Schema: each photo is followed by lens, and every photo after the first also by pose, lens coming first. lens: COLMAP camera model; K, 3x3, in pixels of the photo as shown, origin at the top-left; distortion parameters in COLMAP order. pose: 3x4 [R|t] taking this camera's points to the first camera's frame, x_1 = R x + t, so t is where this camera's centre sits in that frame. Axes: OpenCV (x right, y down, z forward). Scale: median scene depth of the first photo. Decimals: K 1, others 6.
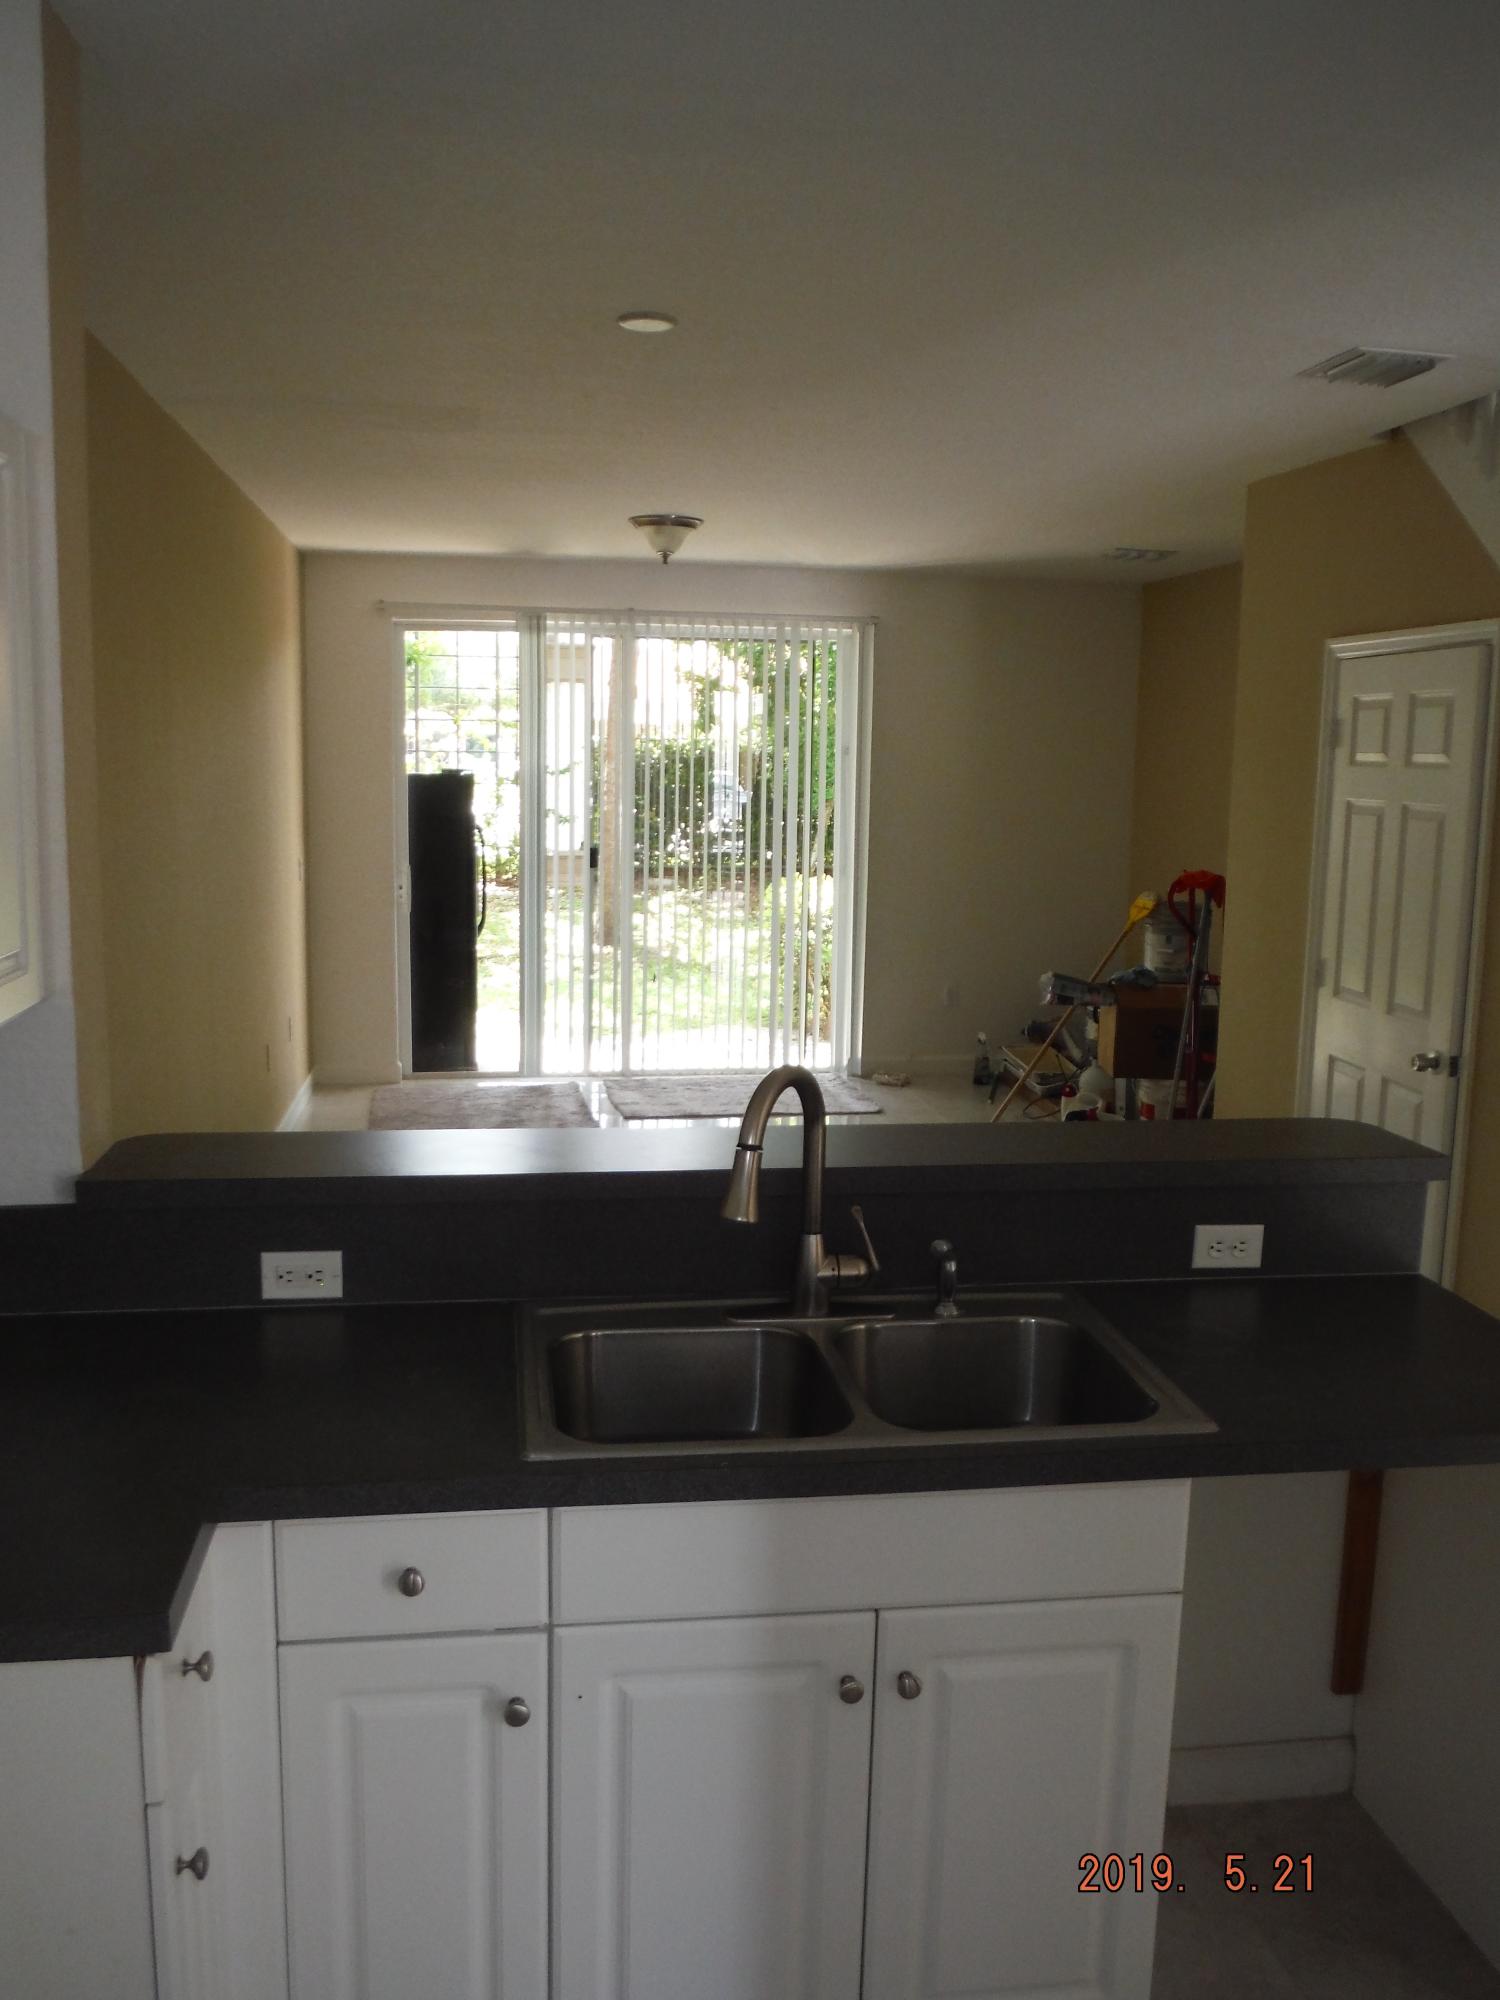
lens RADIAL K [[1692.8, 0, 753.2], [0, 1692.8, 970.0], [0, 0, 1]] dist [-0.093148, 0.073295]
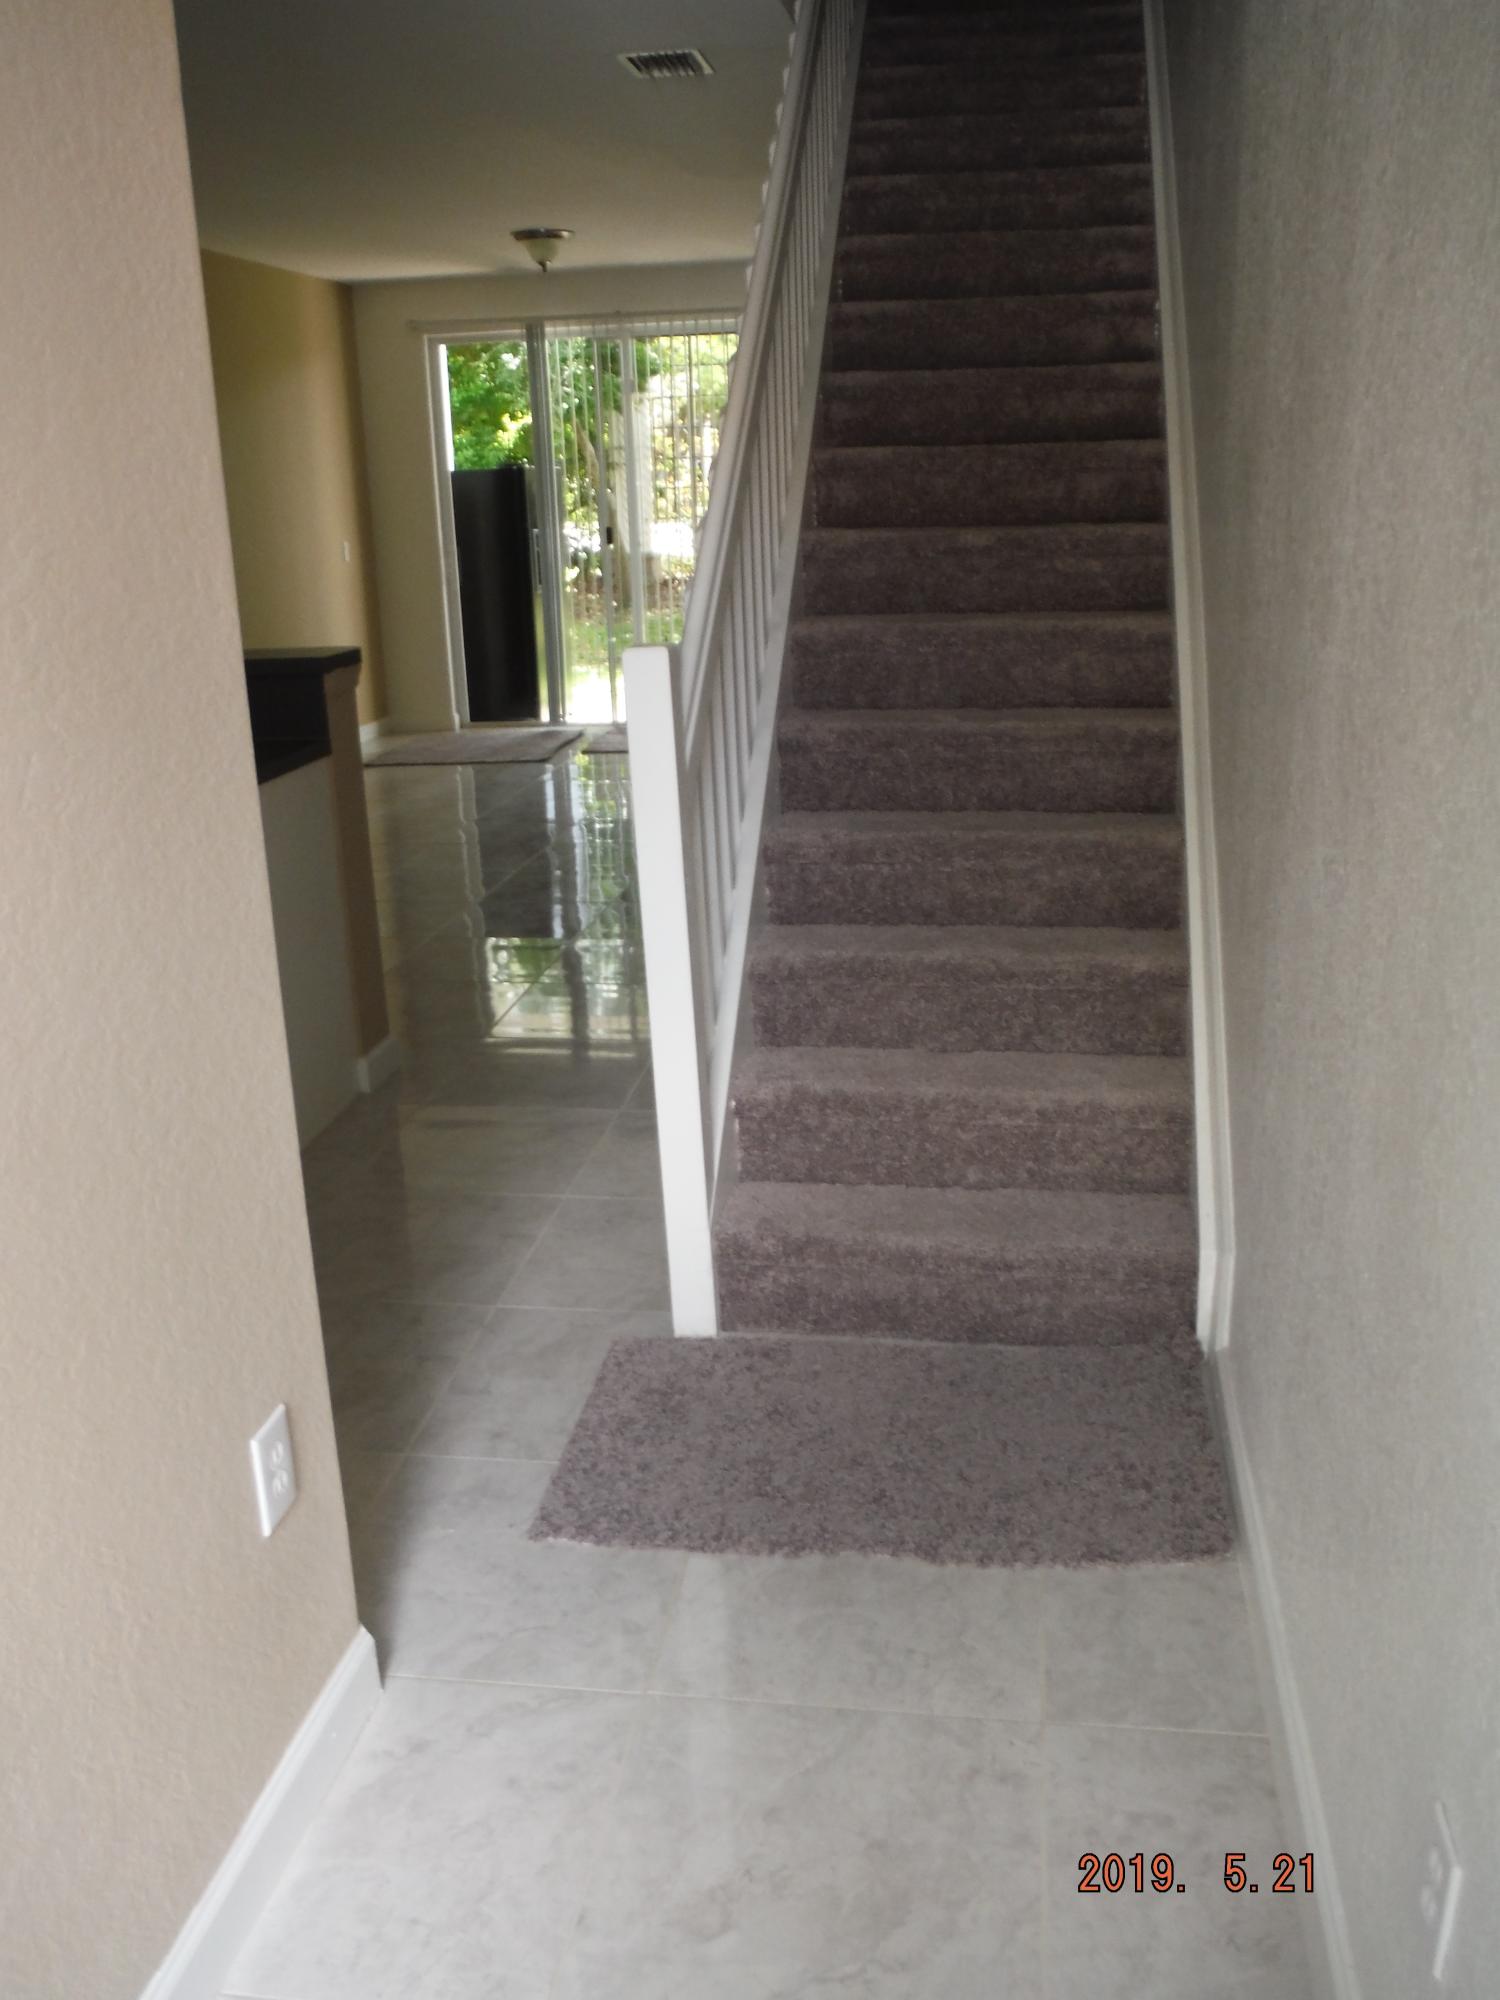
lens RADIAL K [[1692.8, 0, 753.2], [0, 1692.8, 970.0], [0, 0, 1]] dist [-0.093148, 0.073295]
pose [[0.950952, 0.041407, -0.306554, 0.372274], [0.008415, 0.987171, 0.159445, 0.045196], [0.309224, -0.154205, 0.938404, -0.100719]]
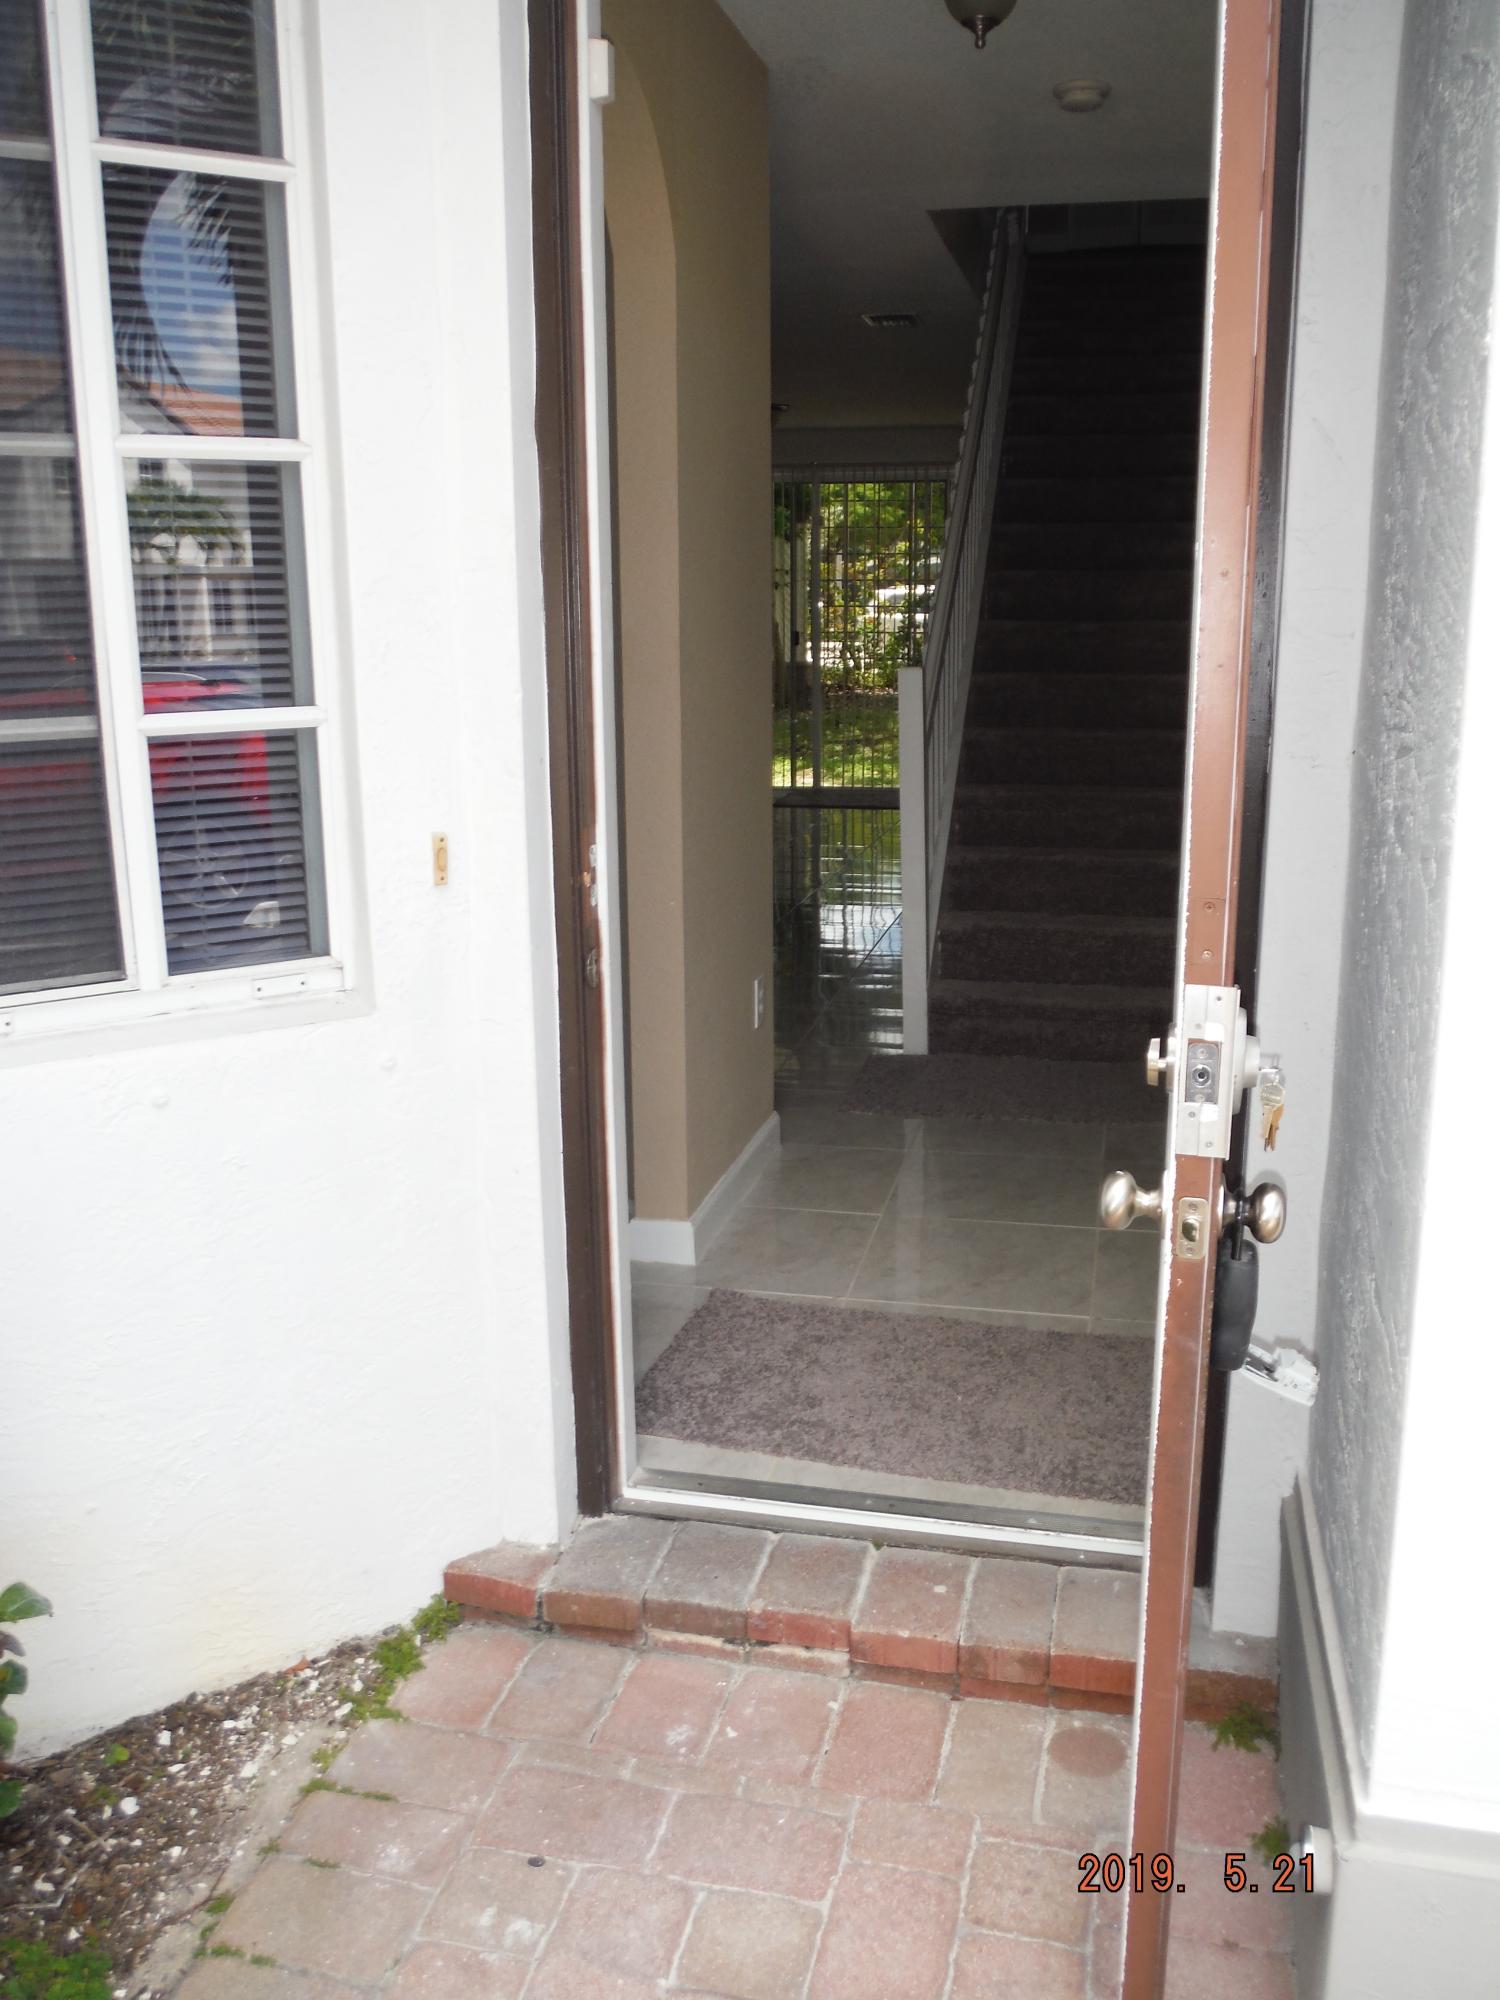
lens RADIAL K [[1692.8, 0, 753.2], [0, 1692.8, 970.0], [0, 0, 1]] dist [-0.093148, 0.073295]
pose [[0.928467, 0.056516, -0.367091, 0.430772], [-0.025237, 0.995671, 0.089459, 0.092273], [0.370557, -0.073796, 0.925873, -0.397196]]
